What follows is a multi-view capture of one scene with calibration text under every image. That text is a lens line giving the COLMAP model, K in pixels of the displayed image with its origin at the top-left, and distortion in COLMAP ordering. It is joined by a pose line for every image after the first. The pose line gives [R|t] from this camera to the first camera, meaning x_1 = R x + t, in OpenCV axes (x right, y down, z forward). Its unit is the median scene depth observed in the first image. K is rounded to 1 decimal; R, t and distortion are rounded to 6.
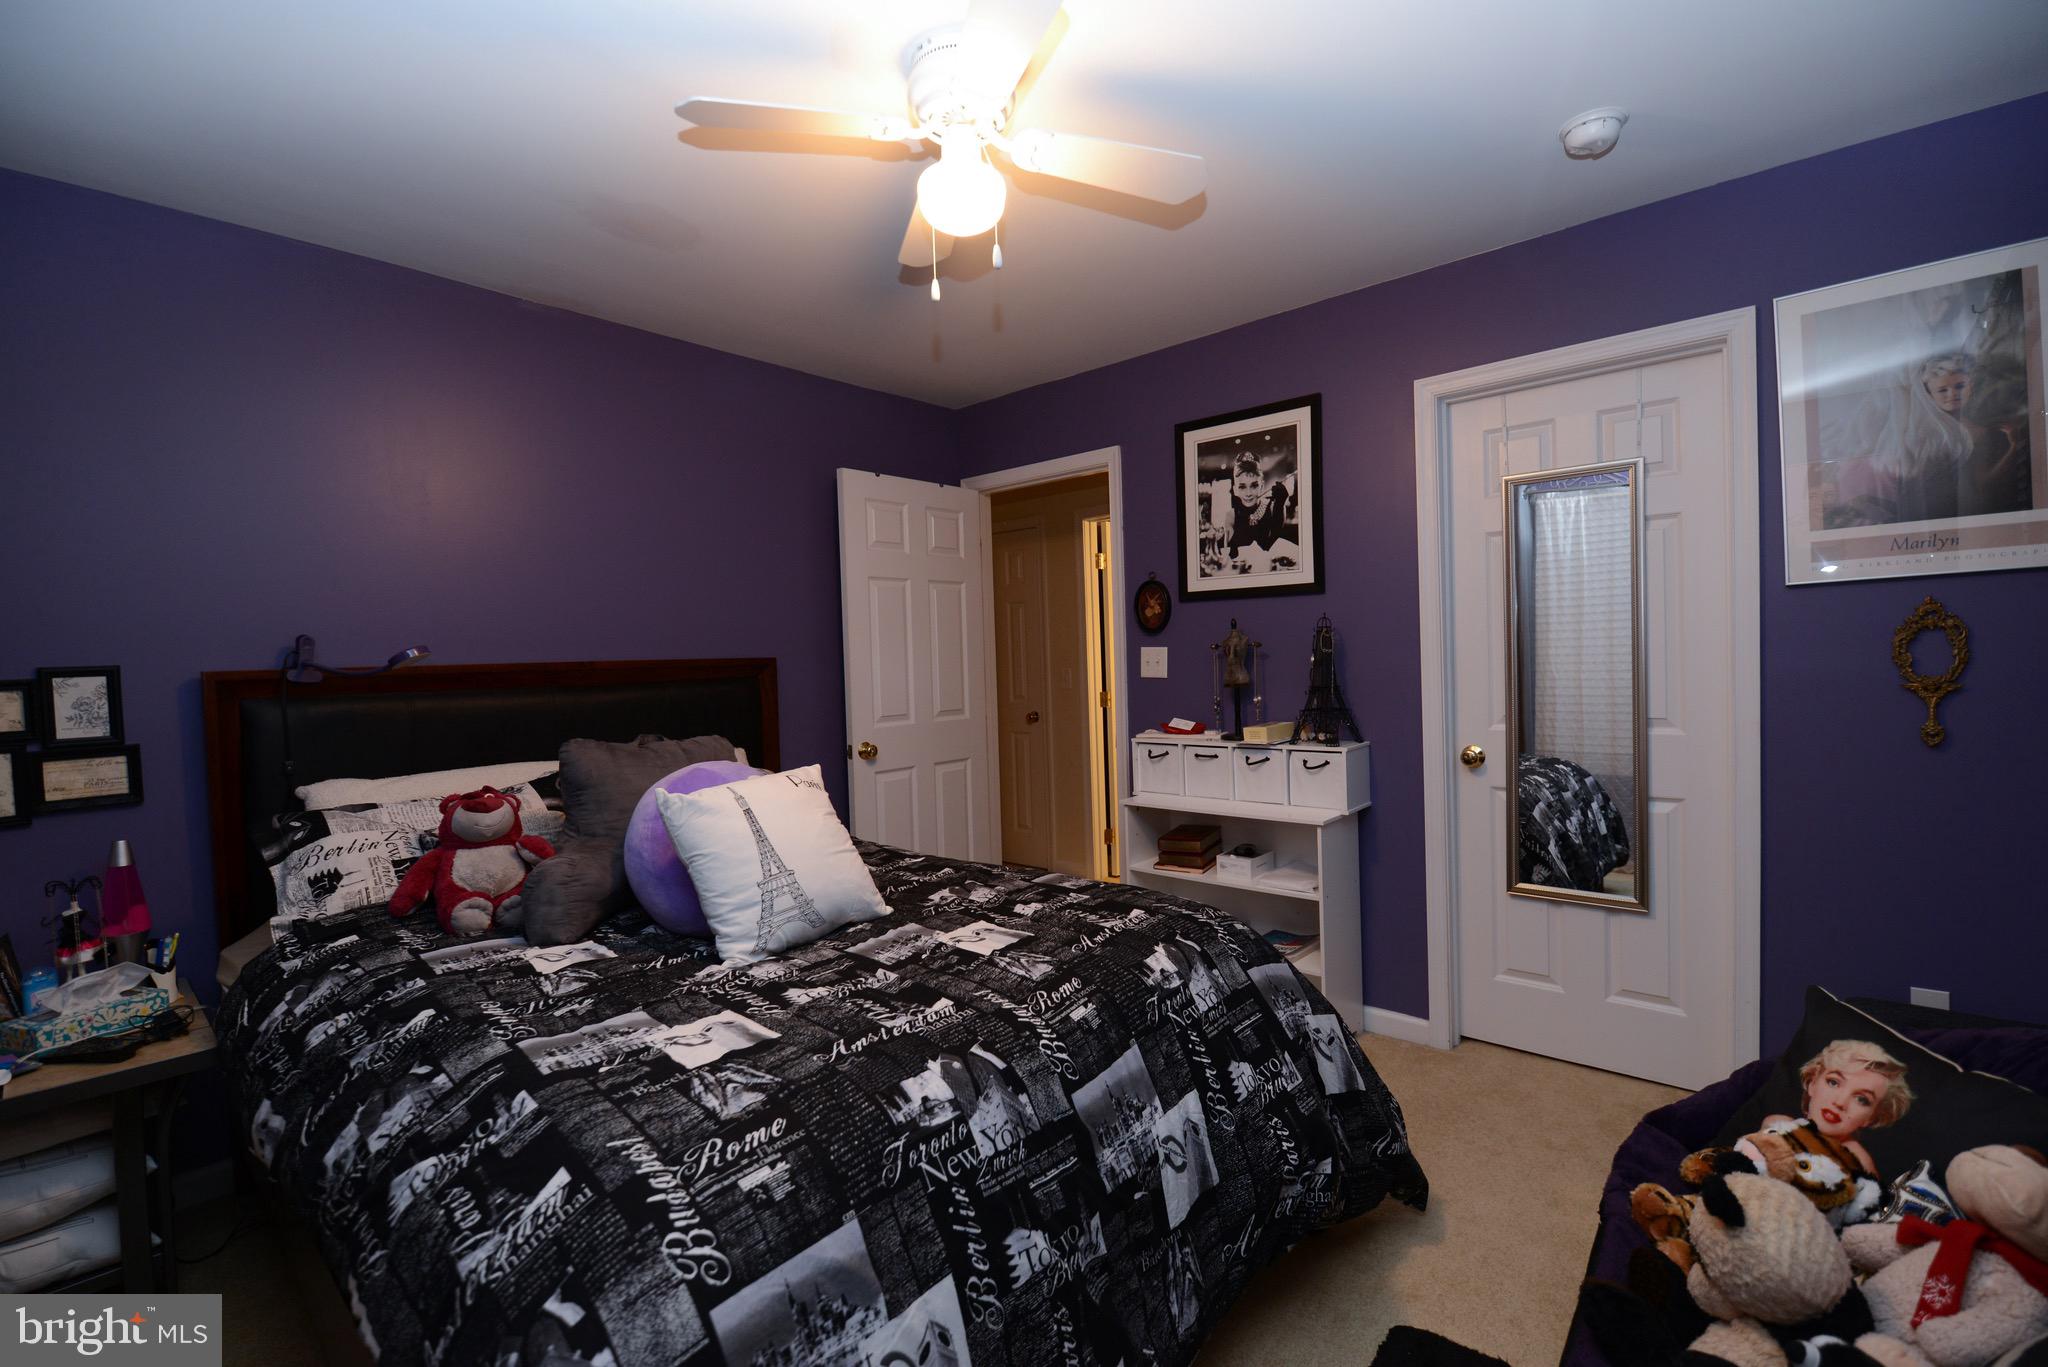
lens RADIAL K [[880.5, 0, 1027.6], [0, 880.5, 679.6], [0, 0, 1]] dist [-0.001019, -0.010809]
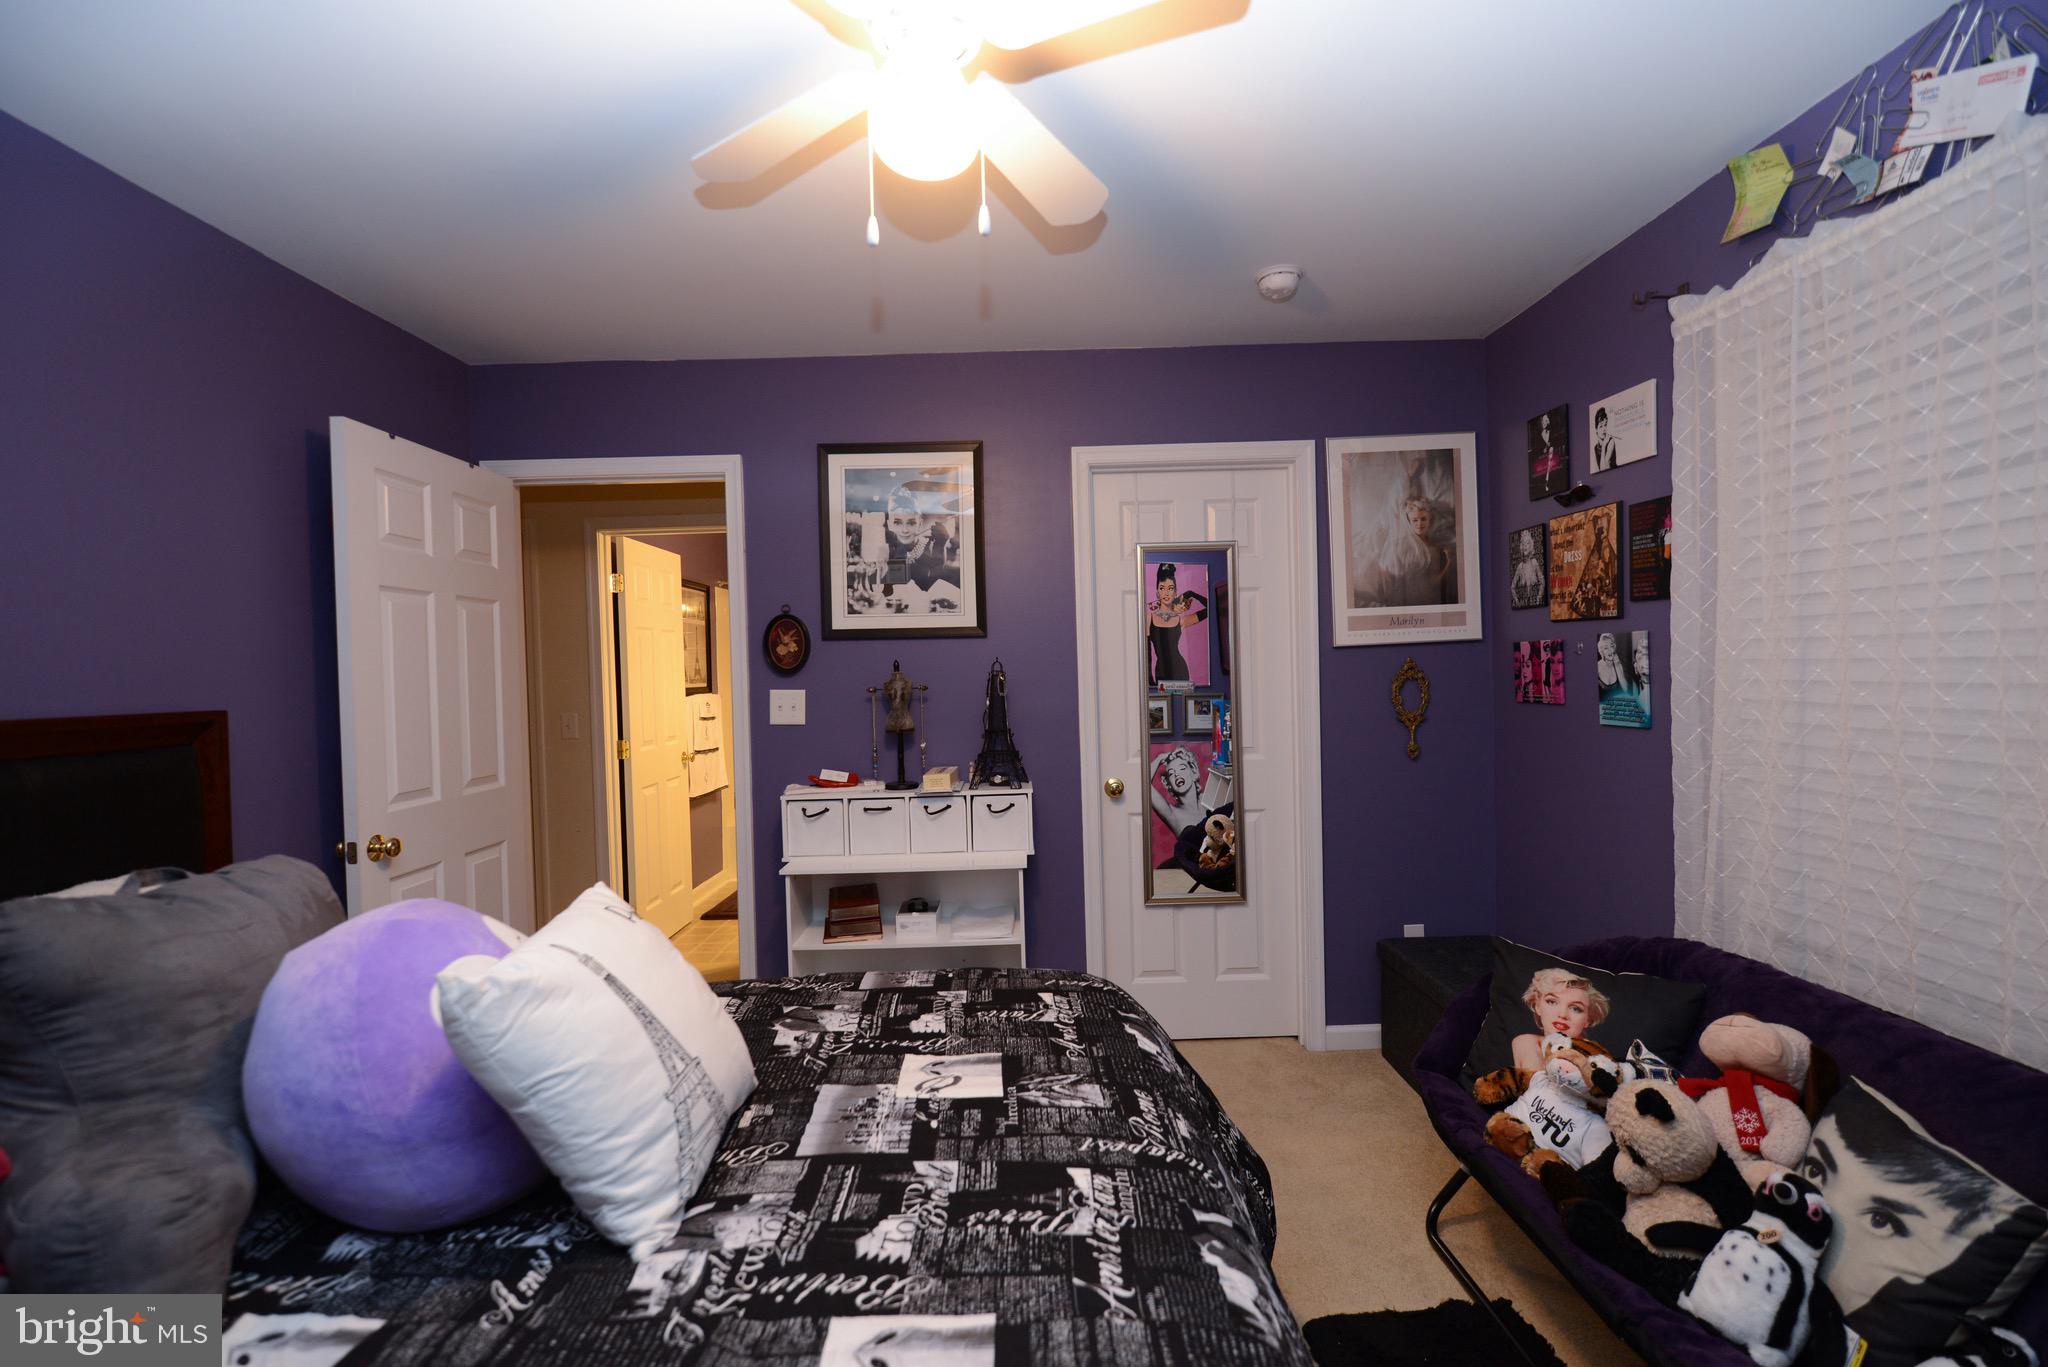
lens RADIAL K [[880.5, 0, 1027.6], [0, 880.5, 679.6], [0, 0, 1]] dist [-0.001019, -0.010809]
pose [[0.746416, 0.003870, 0.665469, -0.414734], [0.020885, 0.999354, -0.029237, -0.025762], [-0.665152, 0.035722, 0.745853, 0.290936]]
